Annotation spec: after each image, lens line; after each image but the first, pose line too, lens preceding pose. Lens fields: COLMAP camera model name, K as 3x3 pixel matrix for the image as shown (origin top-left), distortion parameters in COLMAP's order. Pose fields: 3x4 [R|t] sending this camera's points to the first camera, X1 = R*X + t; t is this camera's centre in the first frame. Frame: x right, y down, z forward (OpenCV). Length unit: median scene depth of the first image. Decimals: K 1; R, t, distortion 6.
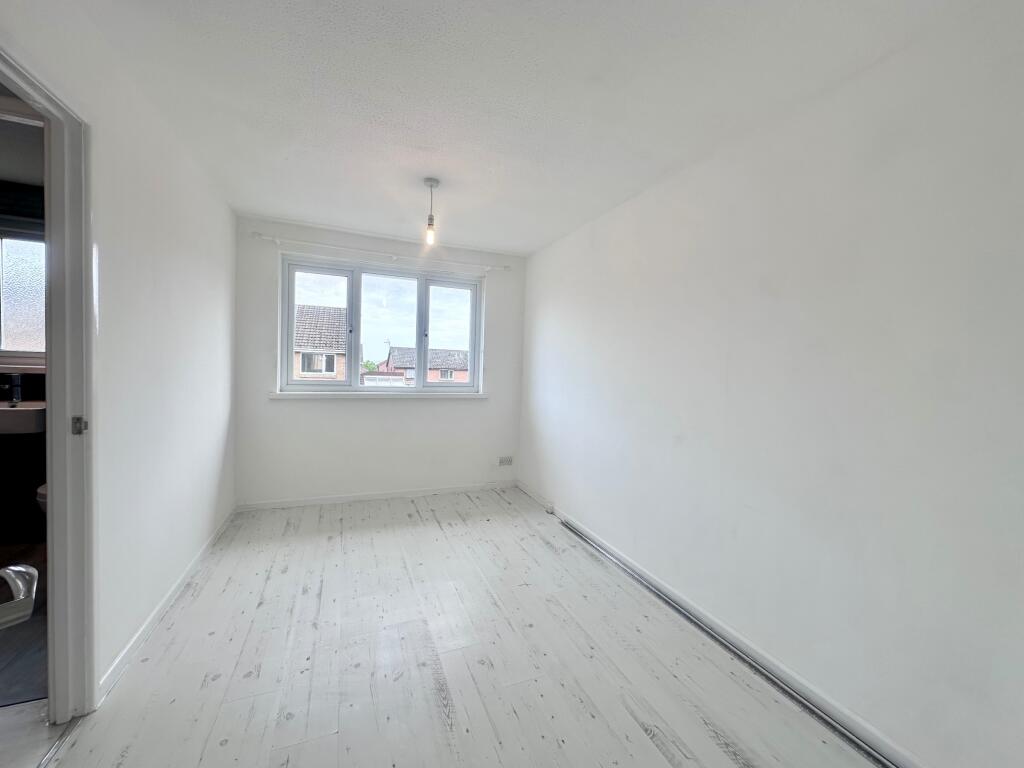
lens RADIAL K [[408.6, 0, 509.2], [0, 408.6, 381.3], [0, 0, 1]] dist [-0.004047, 0.000997]
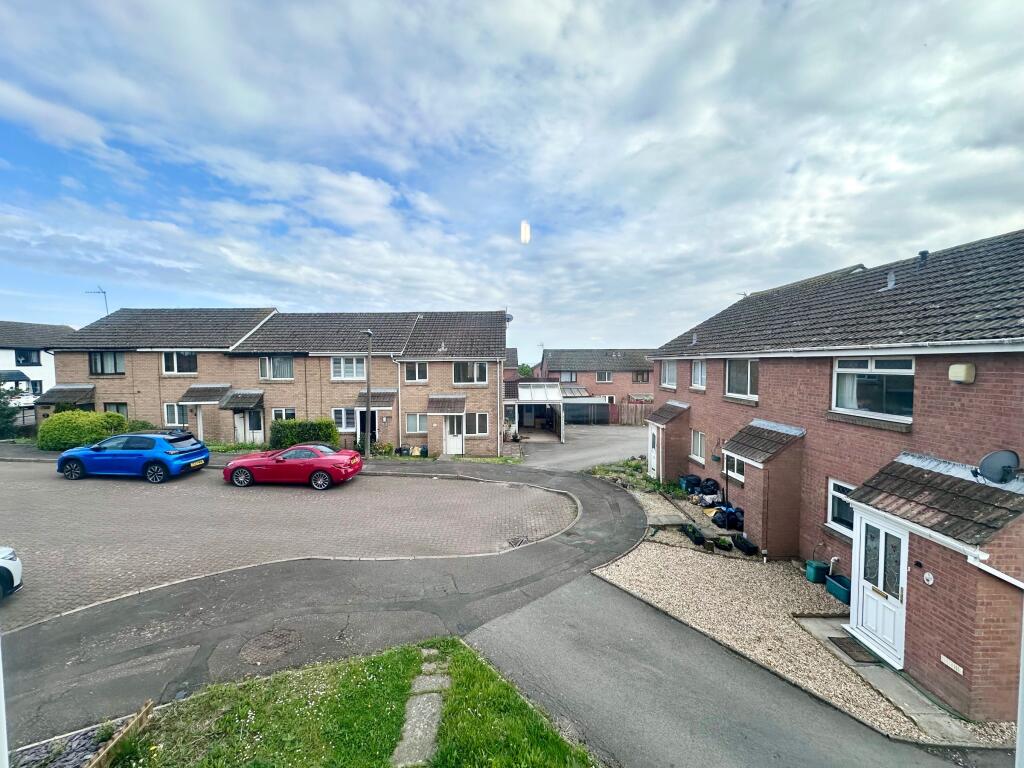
lens RADIAL K [[408.6, 0, 511.9], [0, 408.6, 385.8], [0, 0, 1]] dist [-0.004047, 0.000997]
pose [[0.934178, -0.036616, -0.354923, -0.039546], [0.039597, 0.999215, 0.001138, -0.008919], [0.354603, -0.015117, 0.934895, 0.132723]]
